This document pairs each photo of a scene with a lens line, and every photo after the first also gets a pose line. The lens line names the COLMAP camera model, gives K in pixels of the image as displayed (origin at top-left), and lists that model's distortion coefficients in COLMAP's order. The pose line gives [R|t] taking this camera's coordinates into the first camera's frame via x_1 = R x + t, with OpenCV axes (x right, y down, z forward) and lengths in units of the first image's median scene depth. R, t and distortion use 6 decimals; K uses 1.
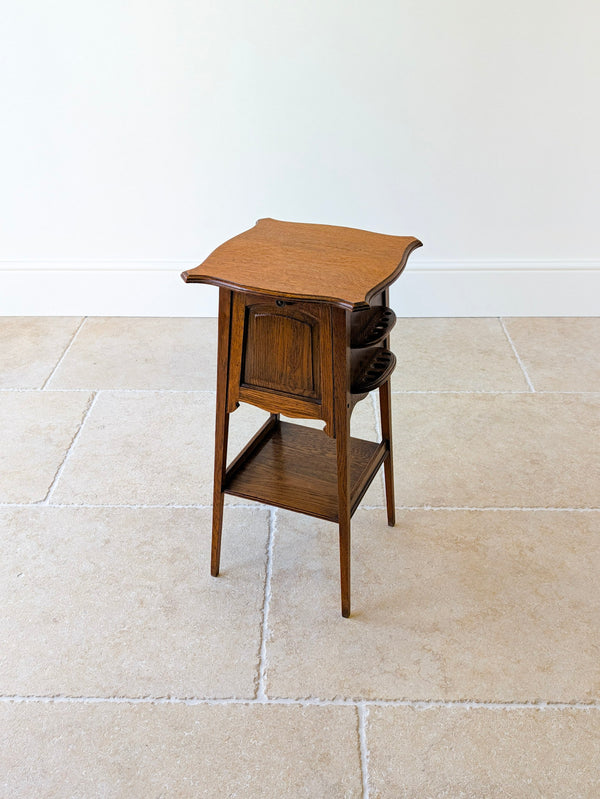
lens RADIAL K [[750.1, 0, 299.8], [0, 750.1, 415.0], [0, 0, 1]] dist [0.012979, -0.029779]
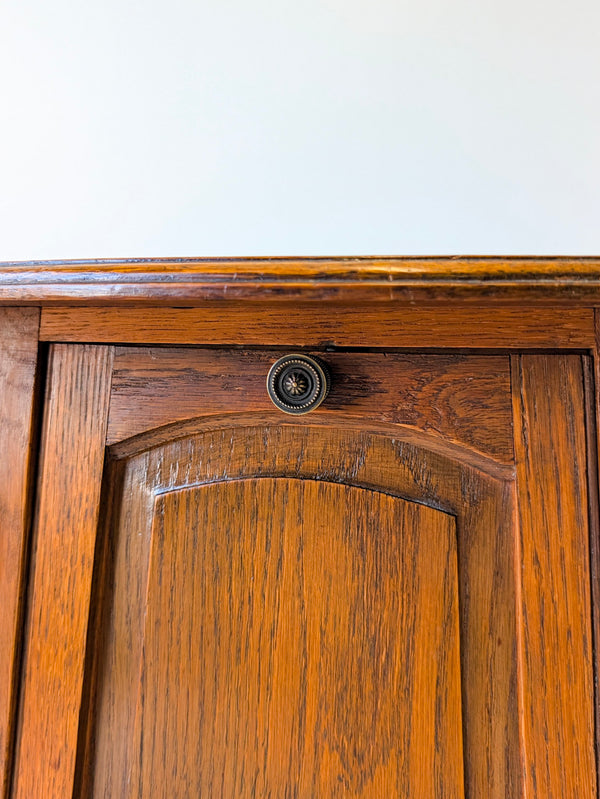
lens RADIAL K [[742.1, 0, 302.2], [0, 742.1, 399.8], [0, 0, 1]] dist [-0.001665, -0.006128]
pose [[0.986071, -0.005858, 0.166224, -0.050012], [0.082602, 0.884676, -0.458831, -0.055837], [-0.144366, 0.466170, 0.872837, 0.759486]]
